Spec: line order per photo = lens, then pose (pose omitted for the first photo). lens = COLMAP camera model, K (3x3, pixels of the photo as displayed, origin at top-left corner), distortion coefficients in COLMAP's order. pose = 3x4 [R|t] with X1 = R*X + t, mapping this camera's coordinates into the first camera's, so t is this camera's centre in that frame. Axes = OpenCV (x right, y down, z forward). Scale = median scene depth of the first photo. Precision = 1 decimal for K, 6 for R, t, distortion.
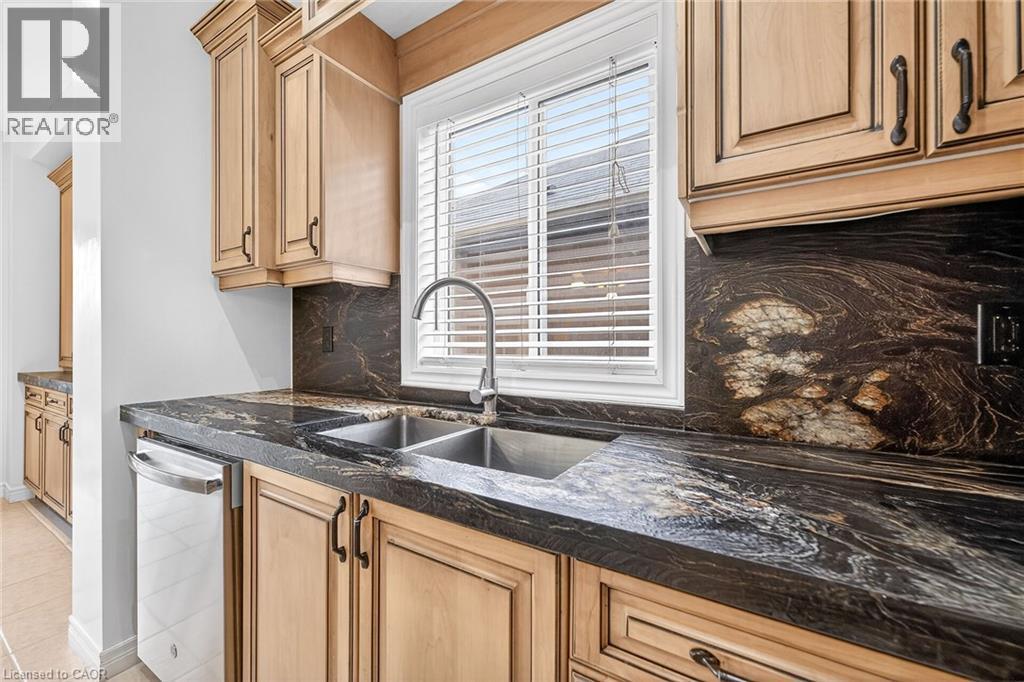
lens RADIAL K [[420.8, 0, 511.8], [0, 420.8, 345.0], [0, 0, 1]] dist [-0.007758, -0.000085]
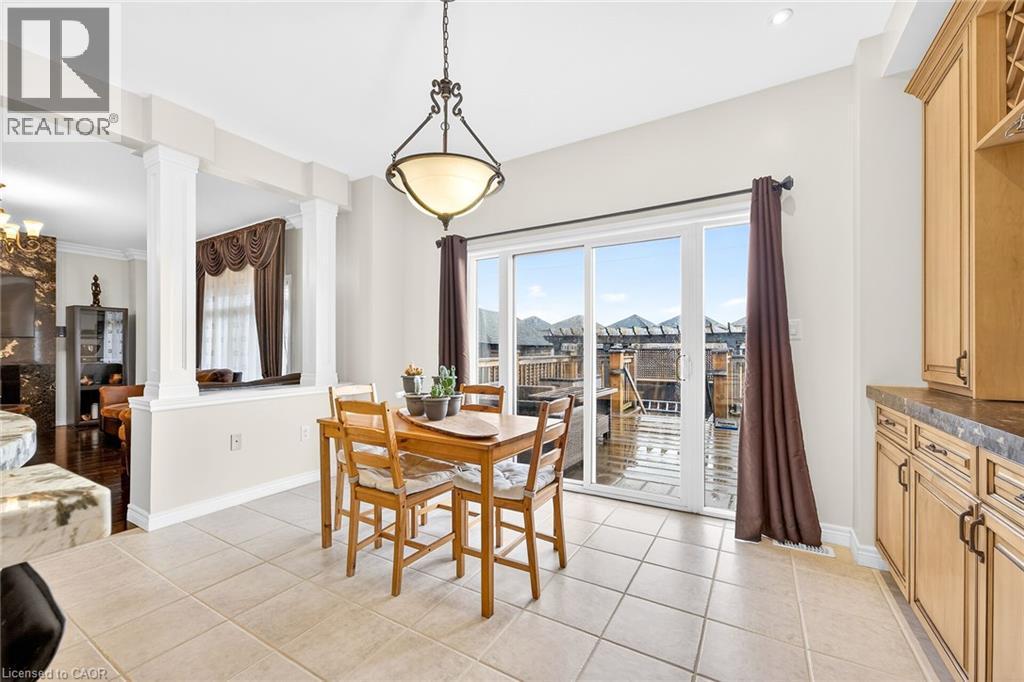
lens RADIAL K [[420.8, 0, 503.9], [0, 420.8, 346.5], [0, 0, 1]] dist [-0.007758, -0.000085]
pose [[0.022889, -0.004628, -0.999727, -0.486887], [-0.003006, 0.999984, -0.004698, 0.005210], [0.999733, 0.003113, 0.022875, 0.363007]]
